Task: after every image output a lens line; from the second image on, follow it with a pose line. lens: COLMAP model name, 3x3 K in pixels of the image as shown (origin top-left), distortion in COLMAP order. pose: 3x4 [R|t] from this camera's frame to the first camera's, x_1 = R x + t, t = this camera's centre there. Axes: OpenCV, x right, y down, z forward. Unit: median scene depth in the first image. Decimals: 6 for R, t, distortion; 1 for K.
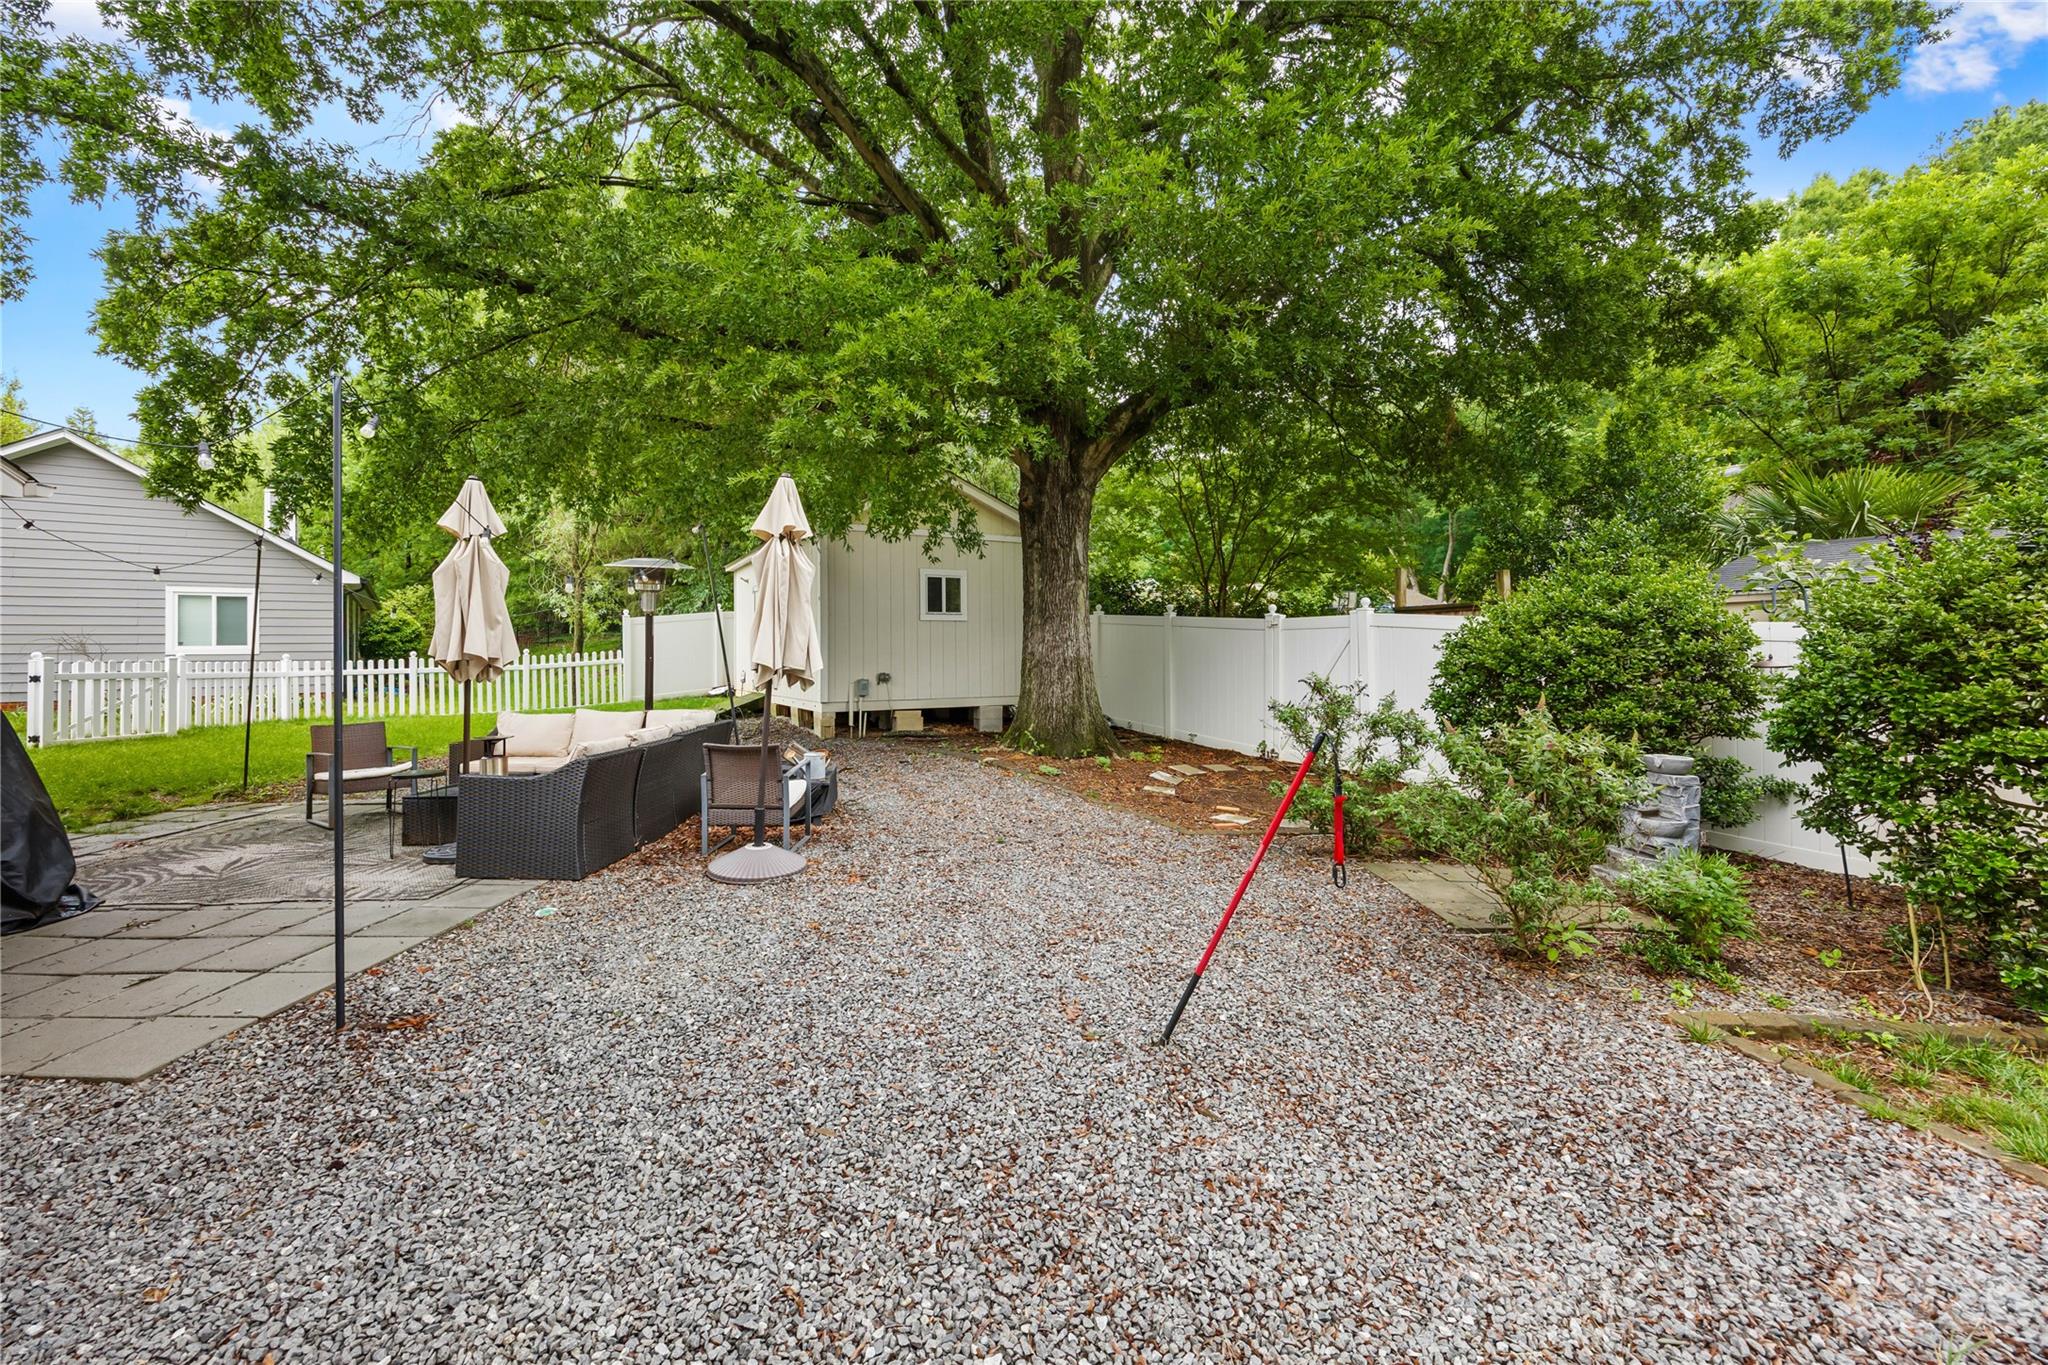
lens RADIAL K [[818.4, 0, 995.7], [0, 818.4, 642.0], [0, 0, 1]] dist [-0.000667, 0.000077]
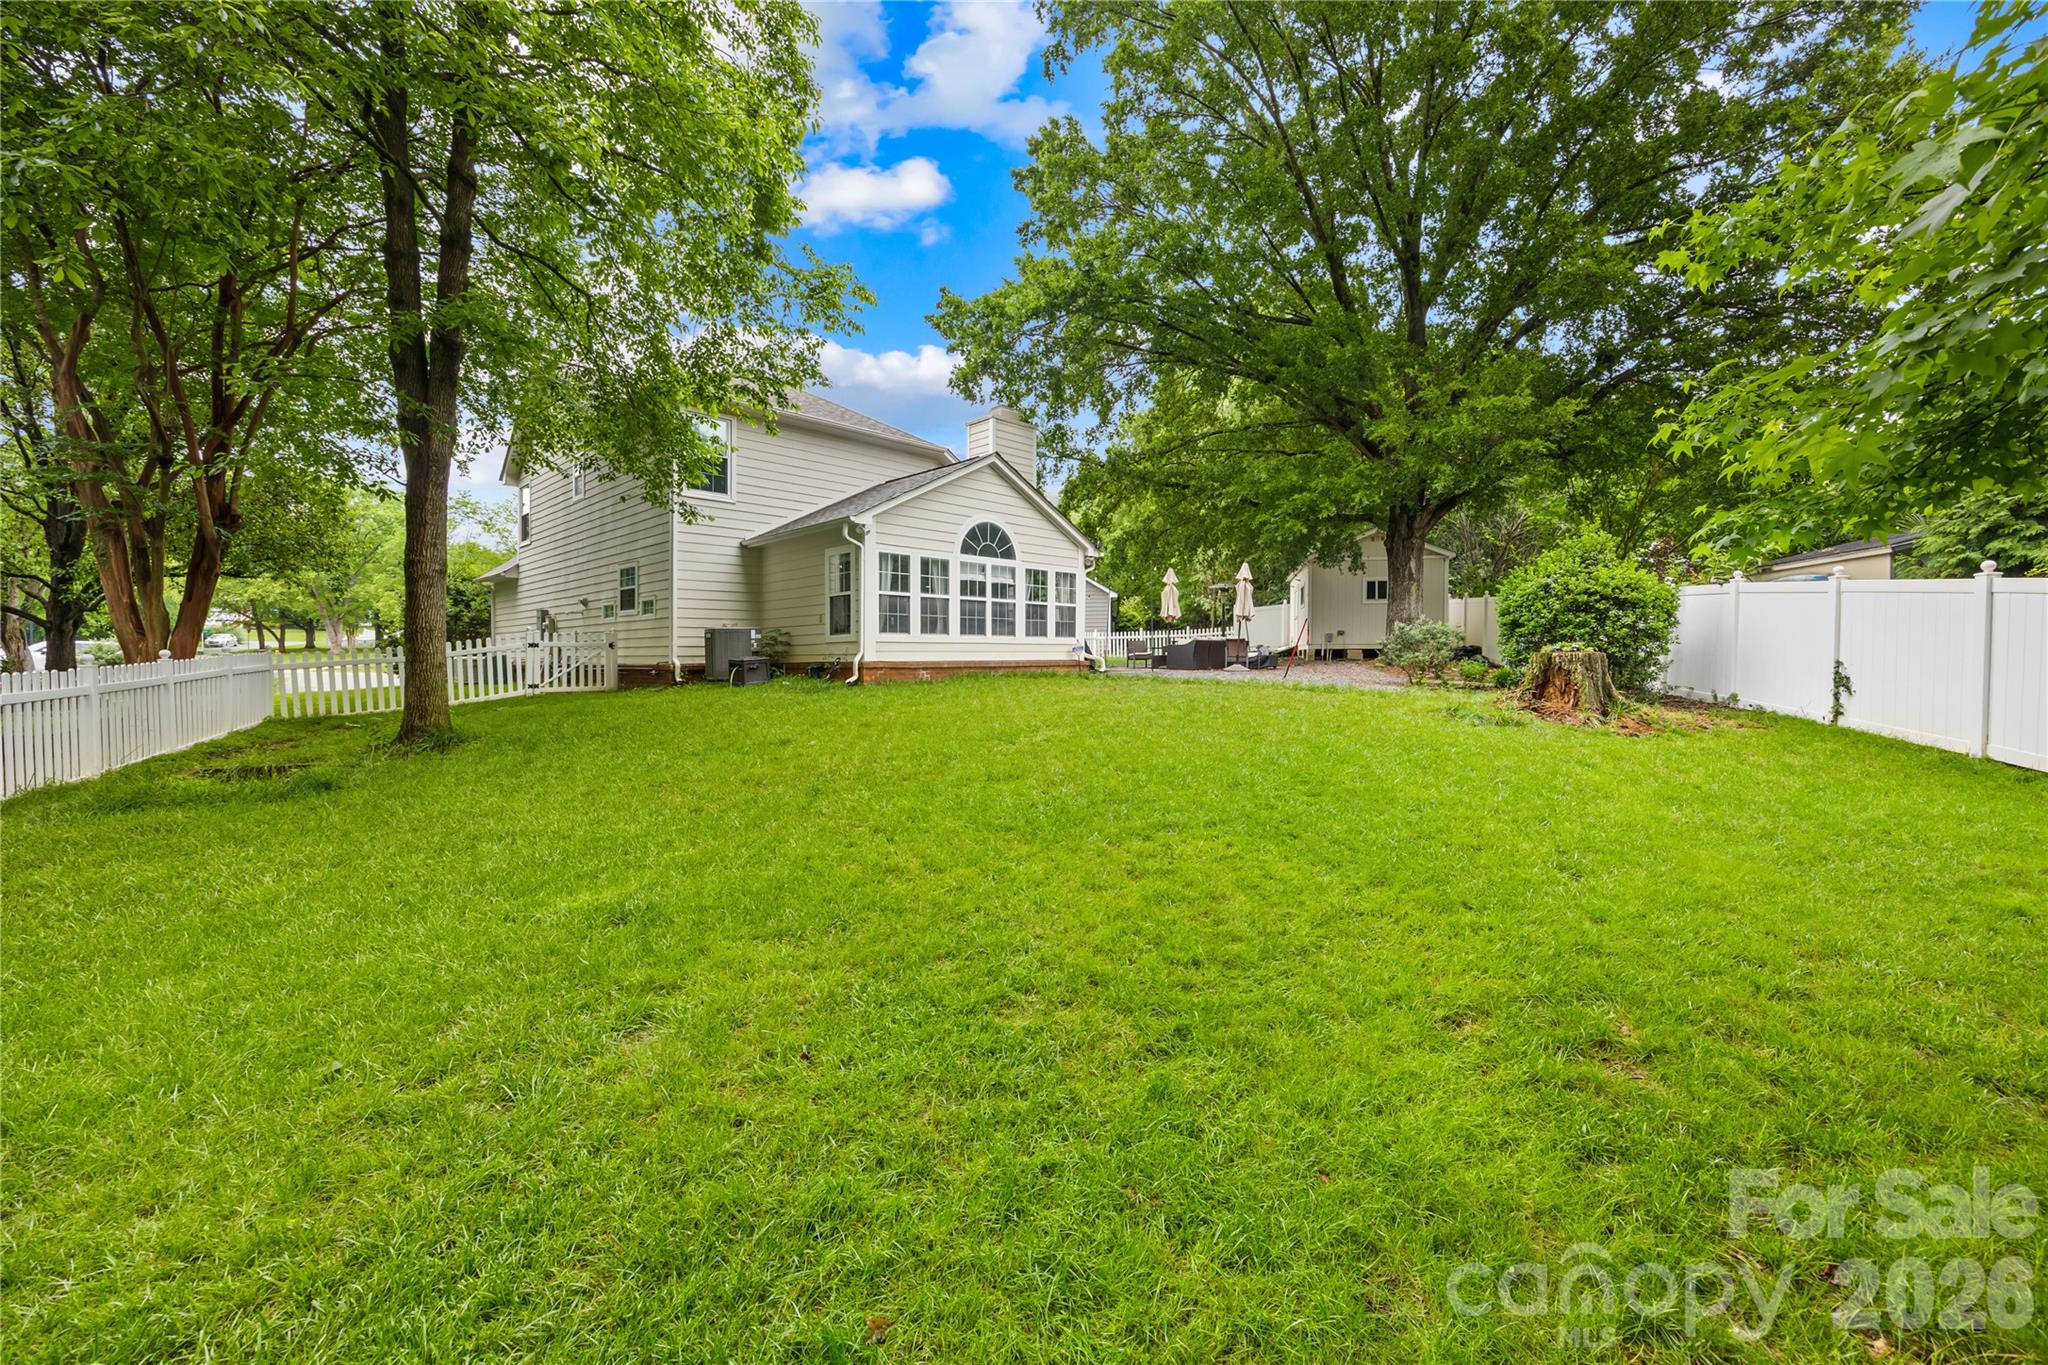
lens RADIAL K [[832.3, 0, 1065.1], [0, 832.3, 685.6], [0, 0, 1]] dist [-0.001442, 0.000003]
pose [[0.782233, 0.037219, -0.621873, 0.611415], [0.002459, 0.998022, 0.062825, 0.043244], [0.622981, -0.050673, 0.780594, -1.024981]]
